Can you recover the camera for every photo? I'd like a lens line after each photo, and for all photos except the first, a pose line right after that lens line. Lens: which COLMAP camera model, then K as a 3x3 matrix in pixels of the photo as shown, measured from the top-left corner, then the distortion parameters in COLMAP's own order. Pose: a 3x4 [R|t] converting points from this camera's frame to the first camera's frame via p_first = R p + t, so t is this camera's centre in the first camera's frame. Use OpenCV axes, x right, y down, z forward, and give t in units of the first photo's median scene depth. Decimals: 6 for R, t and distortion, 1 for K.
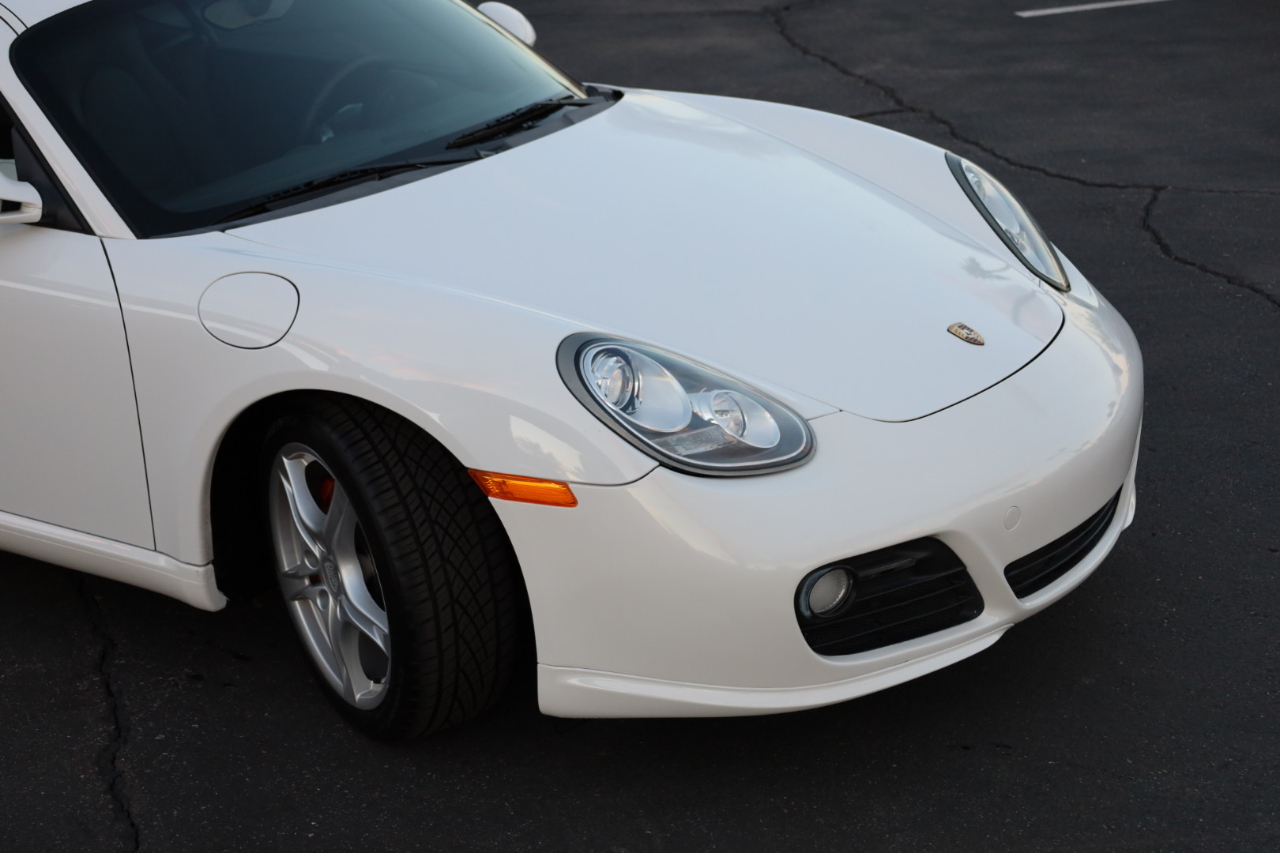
lens RADIAL K [[2319.9, 0, 635.6], [0, 2319.9, 424.2], [0, 0, 1]] dist [0.036445, 0.000000]
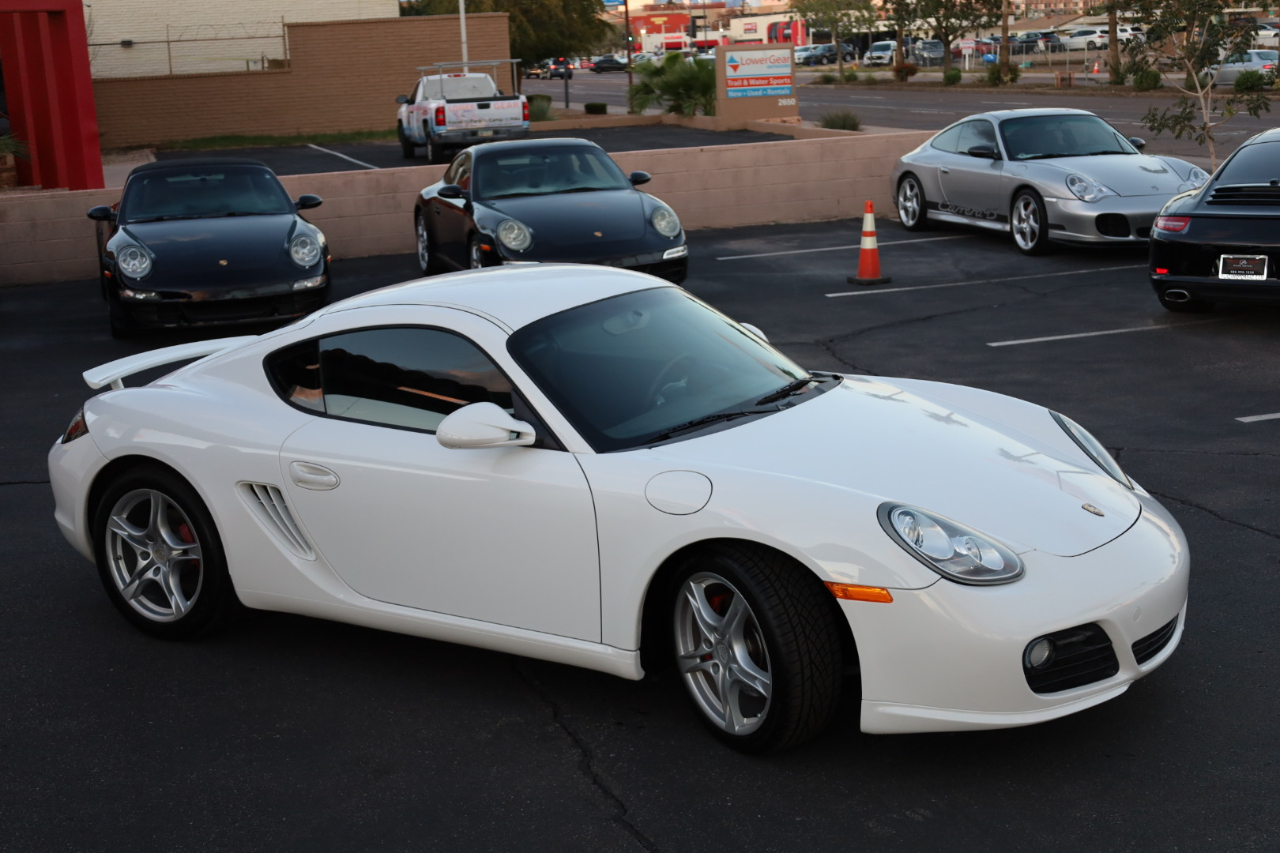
lens RADIAL K [[1717.8, 0, 677.9], [0, 1717.8, 430.2], [0, 0, 1]] dist [0.067837, 0.000000]
pose [[0.999023, 0.003263, 0.044079, -0.223254], [0.002670, 0.990997, -0.133858, 0.073671], [-0.044119, 0.133845, 0.990020, -0.245336]]
